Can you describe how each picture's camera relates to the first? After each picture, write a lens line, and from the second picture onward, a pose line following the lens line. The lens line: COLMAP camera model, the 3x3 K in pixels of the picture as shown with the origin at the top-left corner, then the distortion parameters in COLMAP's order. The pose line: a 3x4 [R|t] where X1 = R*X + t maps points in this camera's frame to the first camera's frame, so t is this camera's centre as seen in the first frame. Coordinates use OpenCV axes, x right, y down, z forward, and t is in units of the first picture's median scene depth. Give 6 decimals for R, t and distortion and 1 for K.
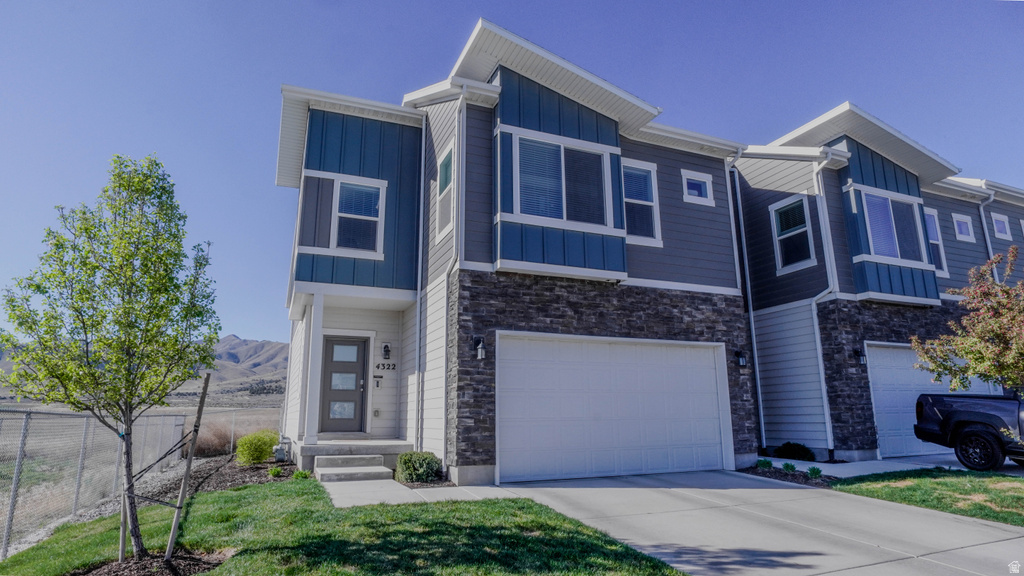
lens RADIAL K [[557.6, 0, 512.0], [0, 557.6, 288.0], [0, 0, 1]] dist [-0.040906, 0.011959]
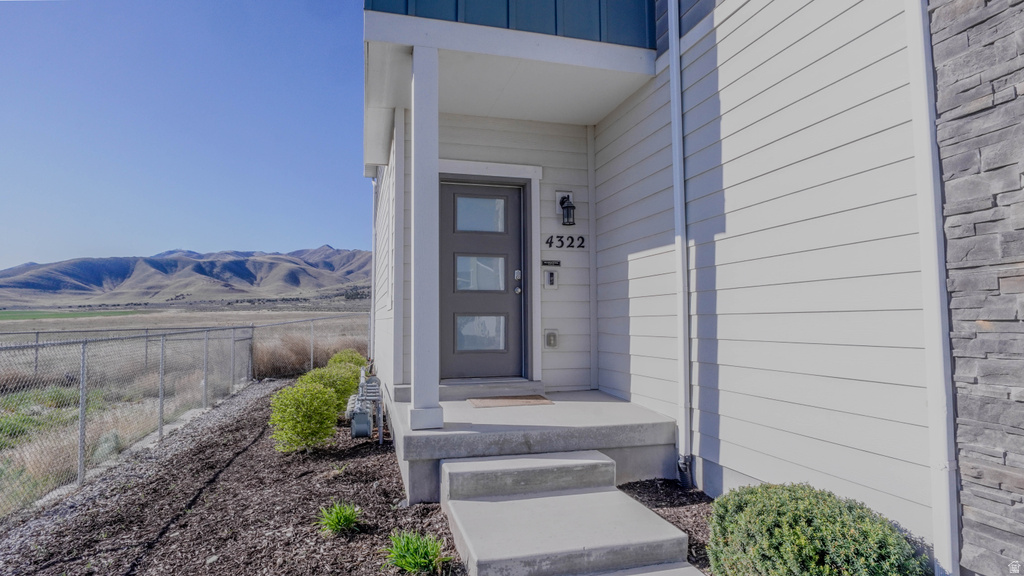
lens RADIAL K [[552.6, 0, 515.0], [0, 552.6, 286.6], [0, 0, 1]] dist [-0.039465, 0.011546]
pose [[0.990740, -0.003905, -0.135715, -0.242758], [0.026441, 0.985998, 0.164650, 0.118523], [0.133172, -0.166714, 0.976971, 0.625158]]
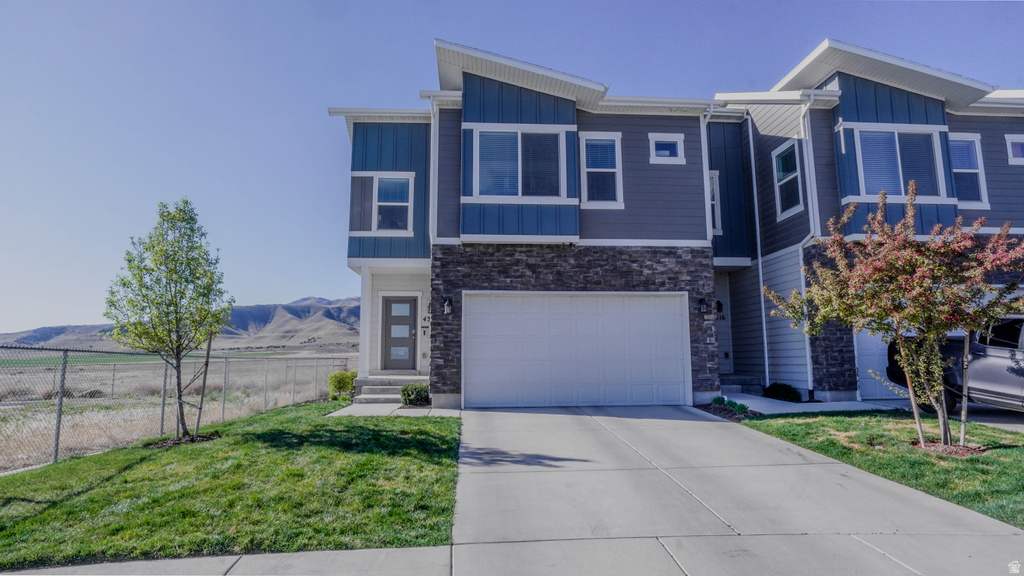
lens RADIAL K [[539.7, 0, 516.7], [0, 539.7, 285.6], [0, 0, 1]] dist [-0.032981, 0.002564]
pose [[0.947856, -0.041703, -0.315960, 0.411611], [0.070155, 0.994386, 0.079213, -0.021119], [0.310883, -0.097248, 0.945460, -0.109747]]
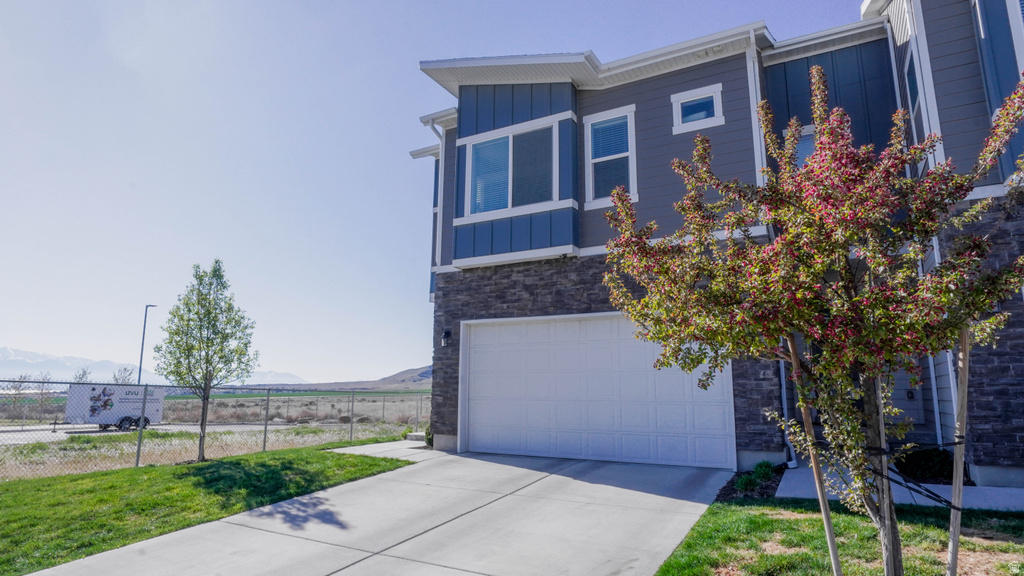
lens RADIAL K [[563.1, 0, 523.9], [0, 563.1, 286.7], [0, 0, 1]] dist [-0.026912, 0.000935]
pose [[0.622364, -0.132675, -0.771401, 0.828595], [0.164861, 0.985641, -0.036514, 0.059797], [0.765169, -0.104449, 0.635300, 0.311439]]
